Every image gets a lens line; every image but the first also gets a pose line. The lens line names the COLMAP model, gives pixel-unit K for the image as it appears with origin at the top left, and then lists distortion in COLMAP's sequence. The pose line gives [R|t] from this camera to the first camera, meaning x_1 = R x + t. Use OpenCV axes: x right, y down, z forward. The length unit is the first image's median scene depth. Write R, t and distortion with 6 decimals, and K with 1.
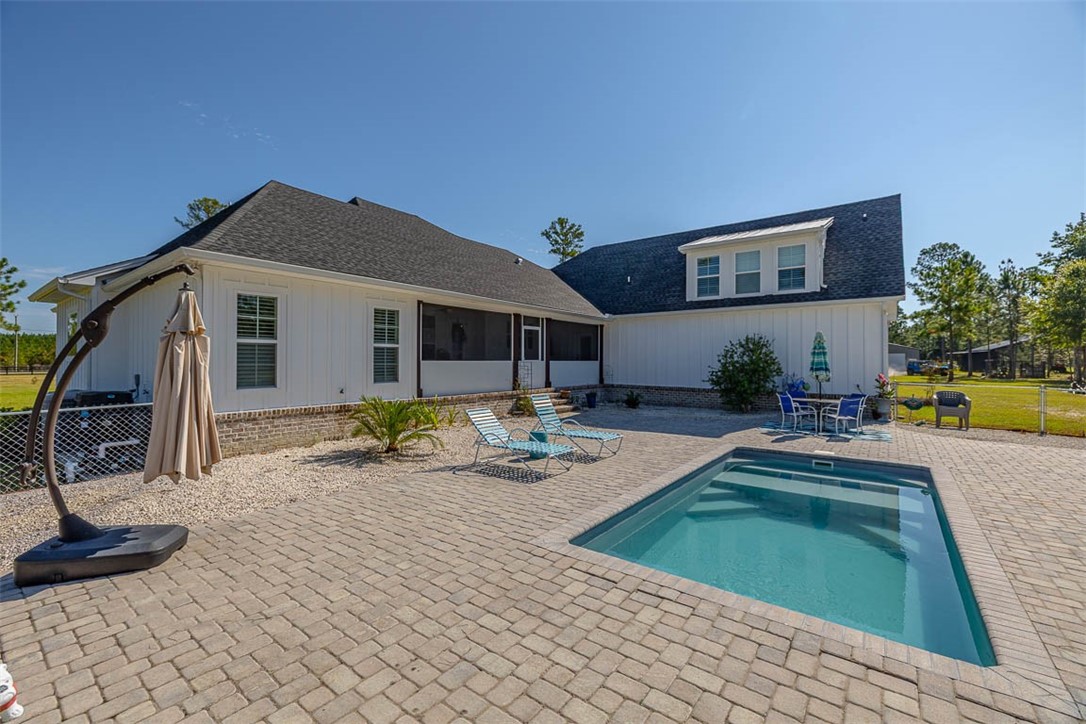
lens RADIAL K [[456.6, 0, 543.0], [0, 456.6, 362.0], [0, 0, 1]] dist [-0.001489, -0.000176]
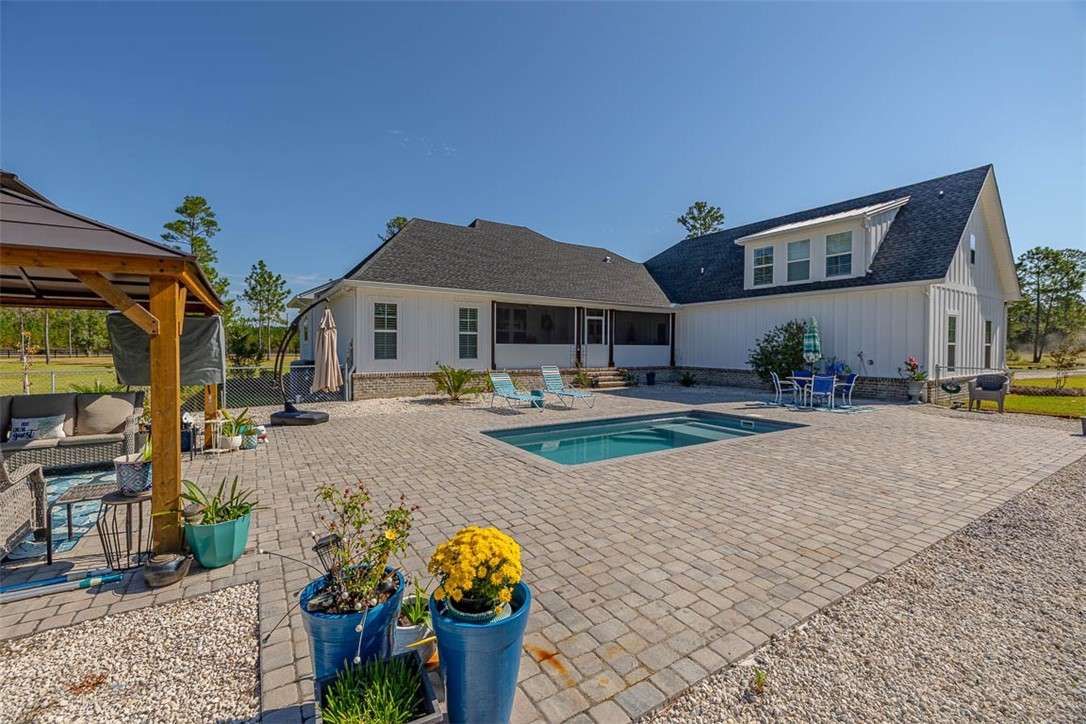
lens RADIAL K [[459.1, 0, 543.0], [0, 459.1, 362.0], [0, 0, 1]] dist [0.000165, 0.000240]
pose [[0.938506, 0.013301, -0.345006, 0.275367], [-0.003894, 0.999602, 0.027946, 0.010104], [0.345241, -0.024884, 0.938184, -0.210360]]
